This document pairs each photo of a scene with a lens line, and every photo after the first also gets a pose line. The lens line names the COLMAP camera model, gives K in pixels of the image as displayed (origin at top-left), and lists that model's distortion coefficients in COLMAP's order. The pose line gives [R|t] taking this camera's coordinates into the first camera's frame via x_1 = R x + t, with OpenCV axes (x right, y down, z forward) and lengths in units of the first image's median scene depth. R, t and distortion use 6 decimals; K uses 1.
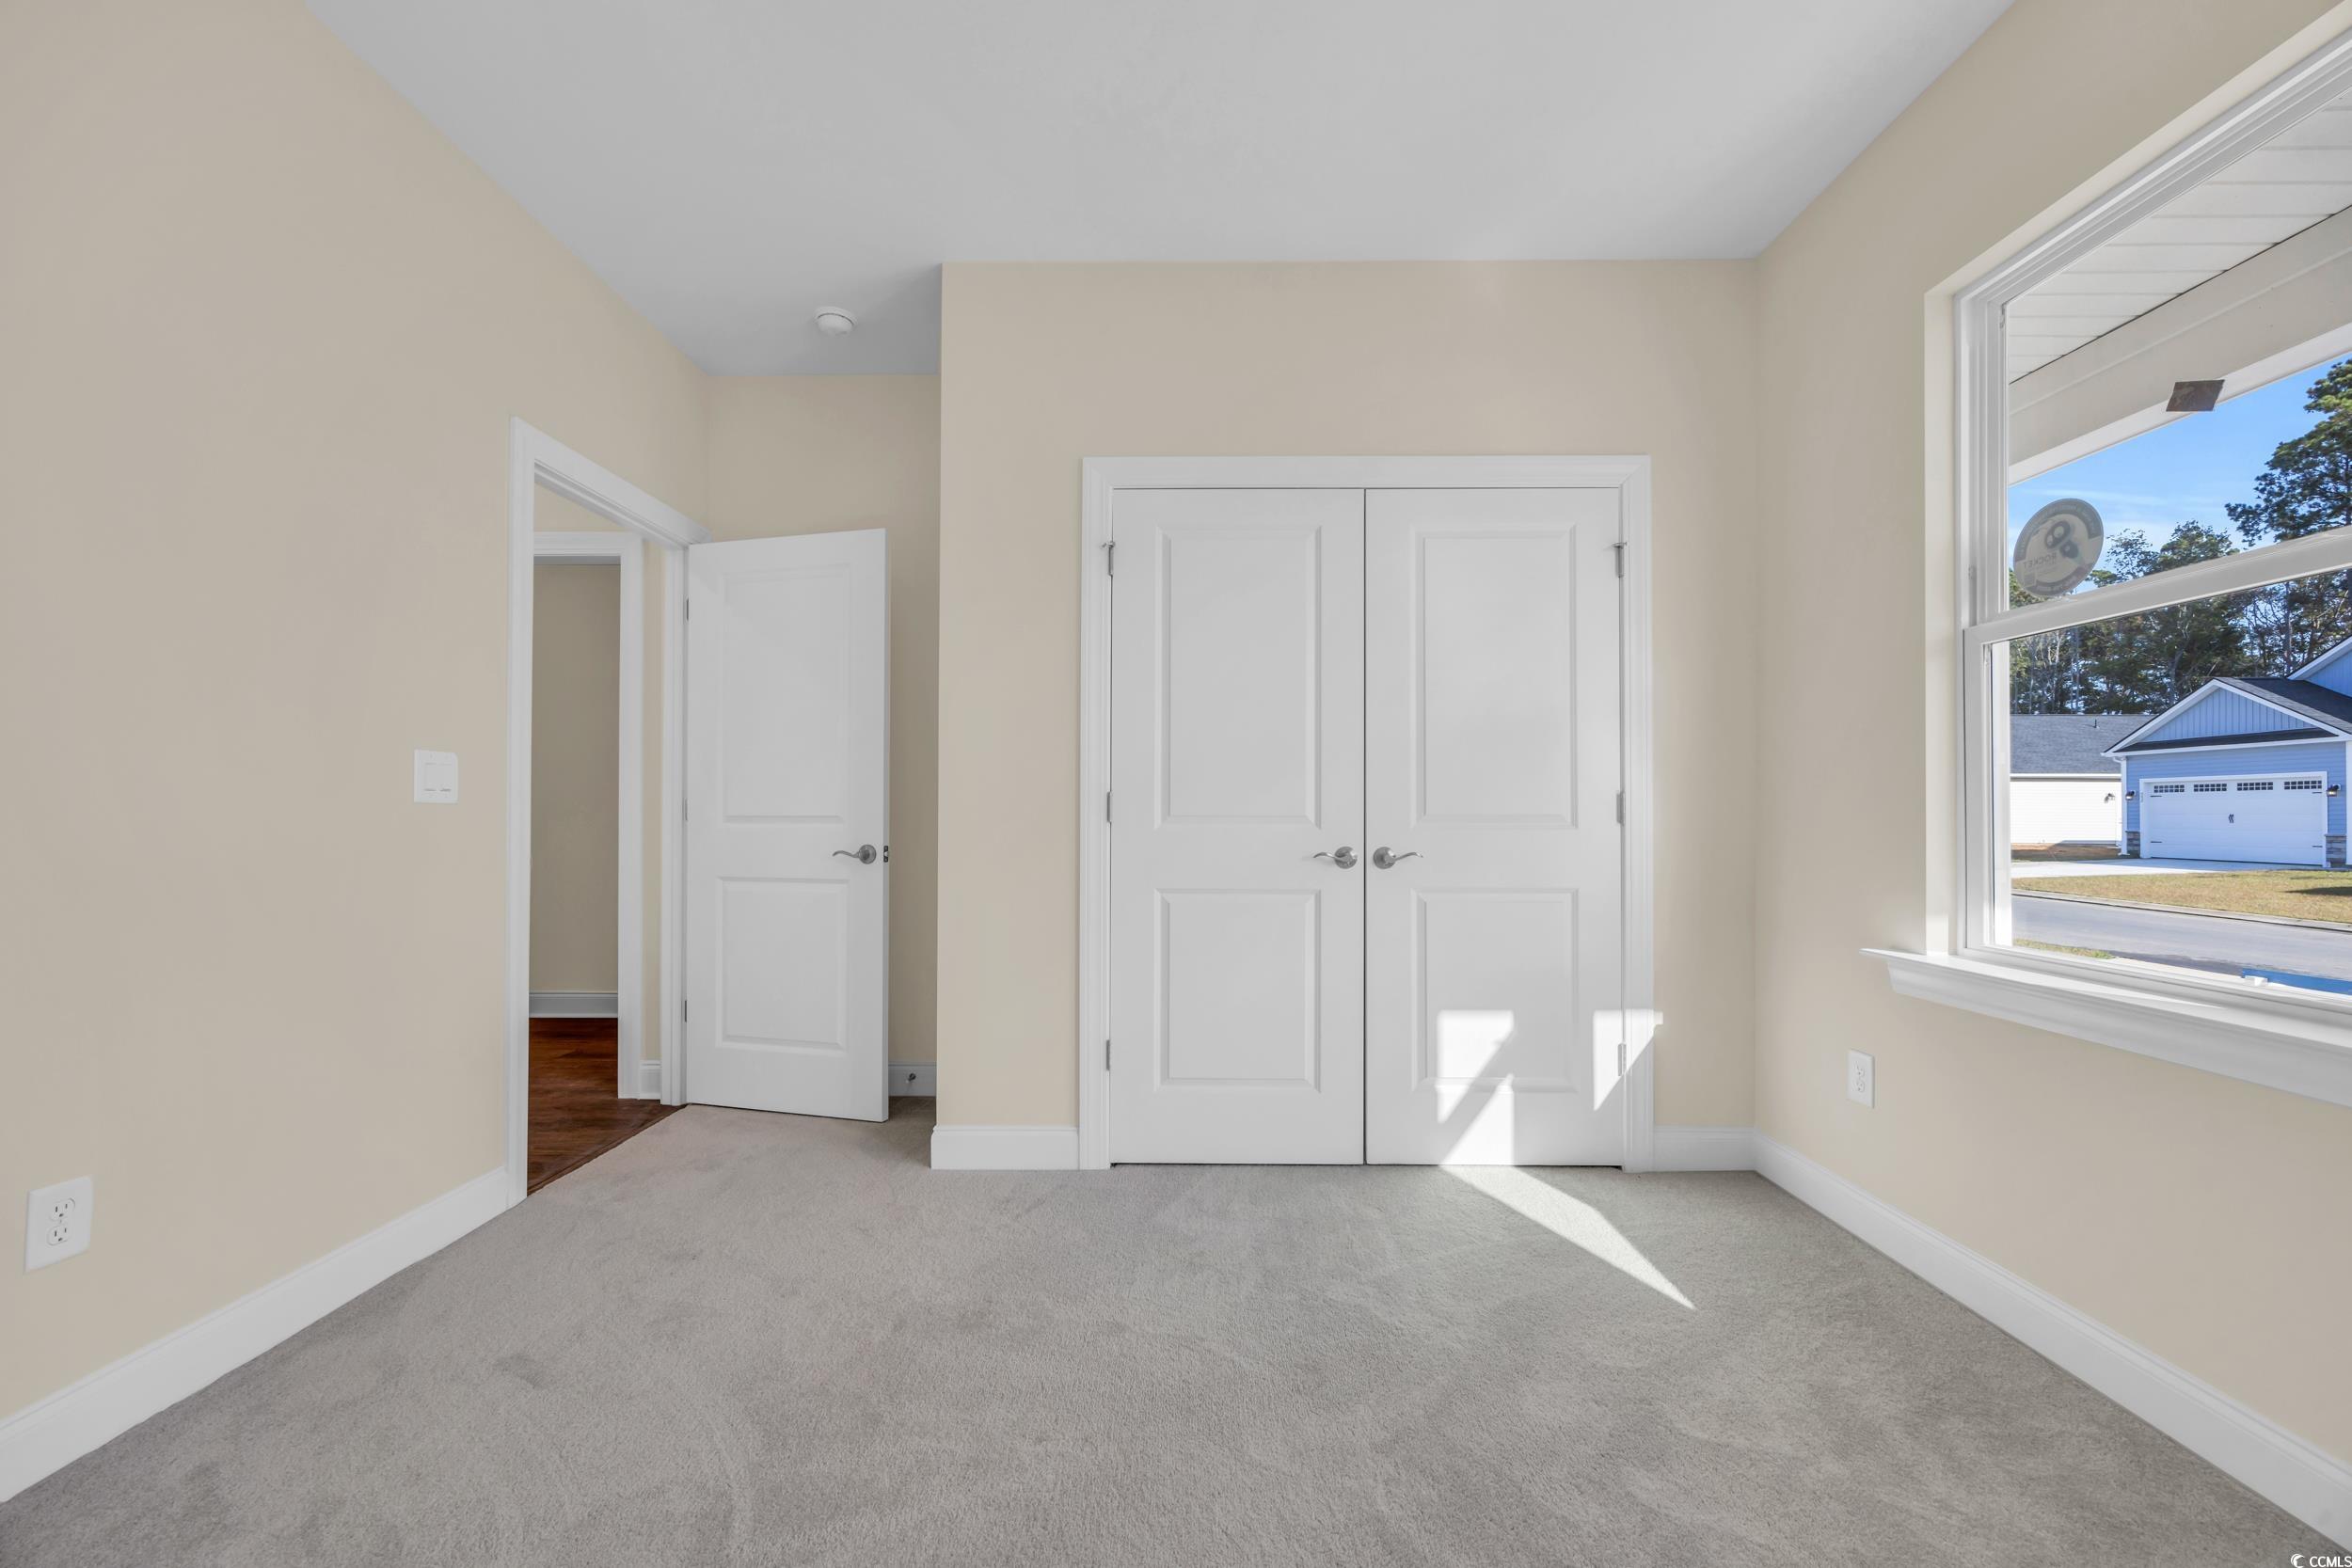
lens RADIAL K [[896.0, 0, 1176.0], [0, 896.0, 797.9], [0, 0, 1]] dist [-0.003628, -0.000793]
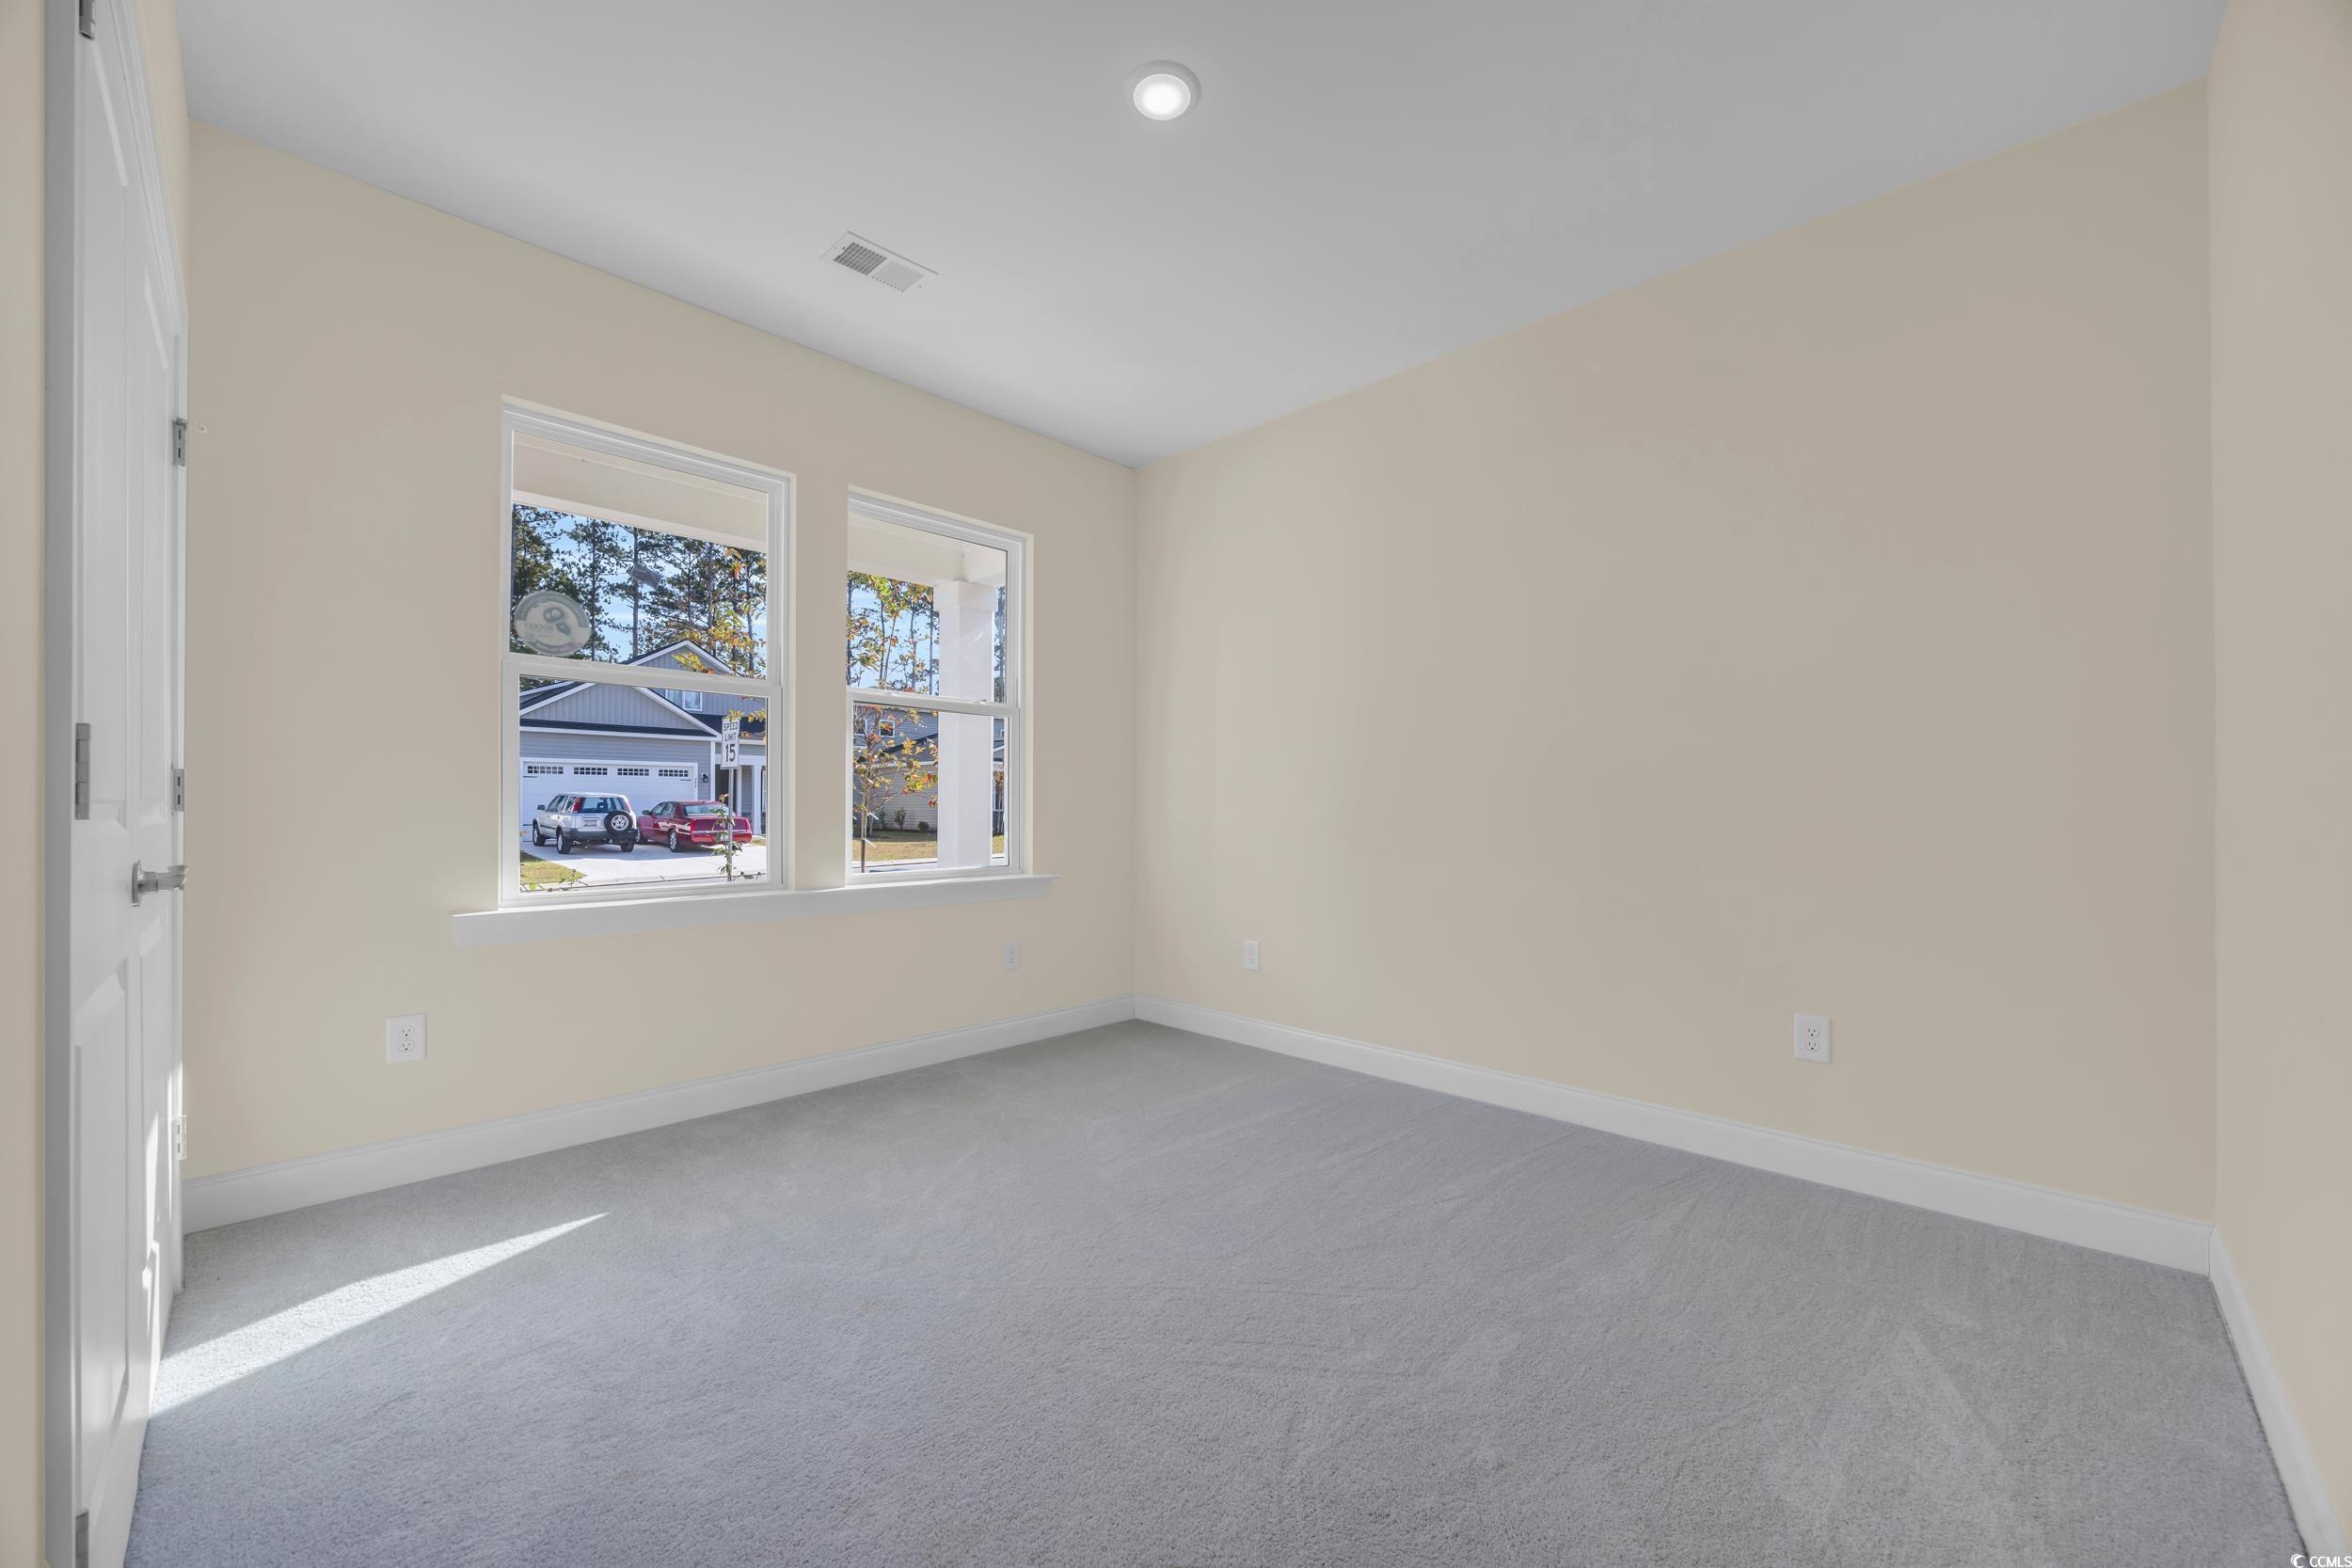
lens RADIAL K [[896.0, 0, 1176.7], [0, 896.0, 795.5], [0, 0, 1]] dist [-0.003628, -0.000793]
pose [[-0.720683, 0.003697, 0.693255, -0.811870], [-0.006708, 0.999902, -0.012305, 0.021301], [-0.693232, -0.013518, -0.720587, 1.349745]]
